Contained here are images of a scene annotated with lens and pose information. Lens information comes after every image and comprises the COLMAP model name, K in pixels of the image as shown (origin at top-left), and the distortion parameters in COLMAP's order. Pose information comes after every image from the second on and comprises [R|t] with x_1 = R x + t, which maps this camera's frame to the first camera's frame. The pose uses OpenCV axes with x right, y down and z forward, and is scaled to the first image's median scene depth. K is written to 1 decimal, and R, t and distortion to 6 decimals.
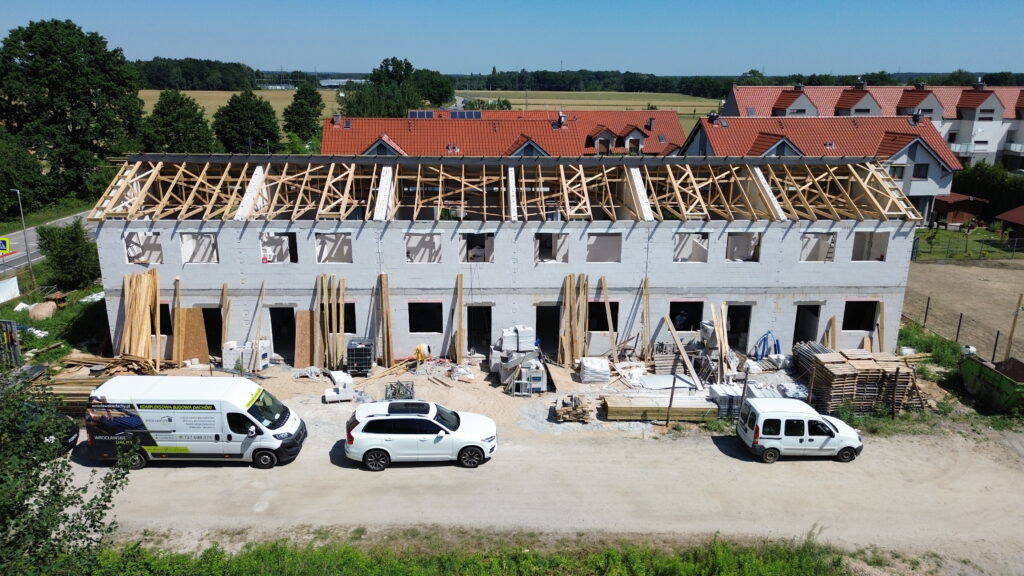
lens RADIAL K [[722.5, 0, 512.0], [0, 722.5, 288.0], [0, 0, 1]] dist [0.067810, -0.067905]
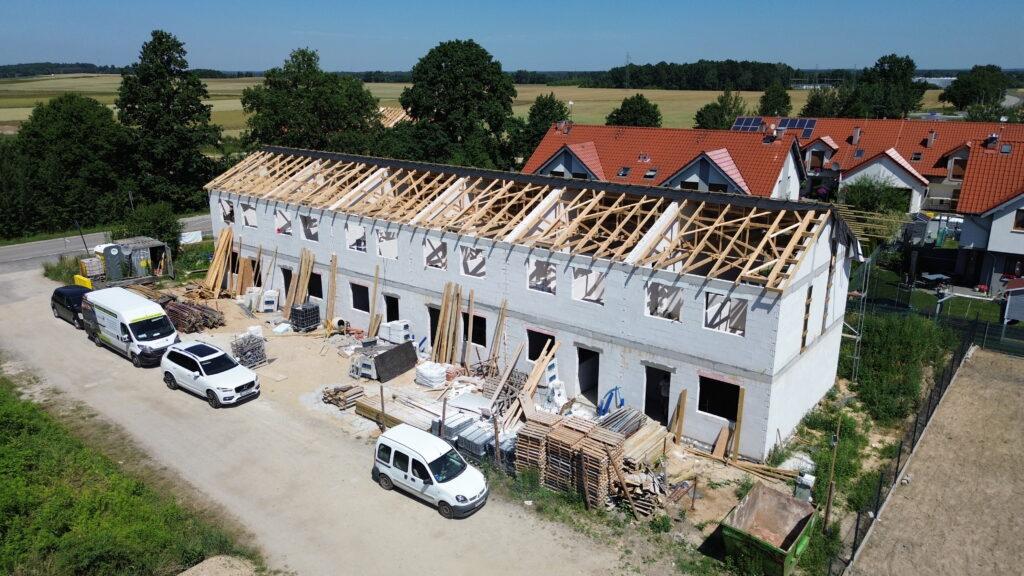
lens RADIAL K [[725.9, 0, 512.0], [0, 725.9, 288.0], [0, 0, 1]] dist [0.065754, -0.071561]
pose [[0.758003, 0.177363, -0.627673, 0.815672], [-0.177211, 0.982121, 0.063512, -0.094483], [0.627716, 0.063088, 0.775882, 0.245002]]
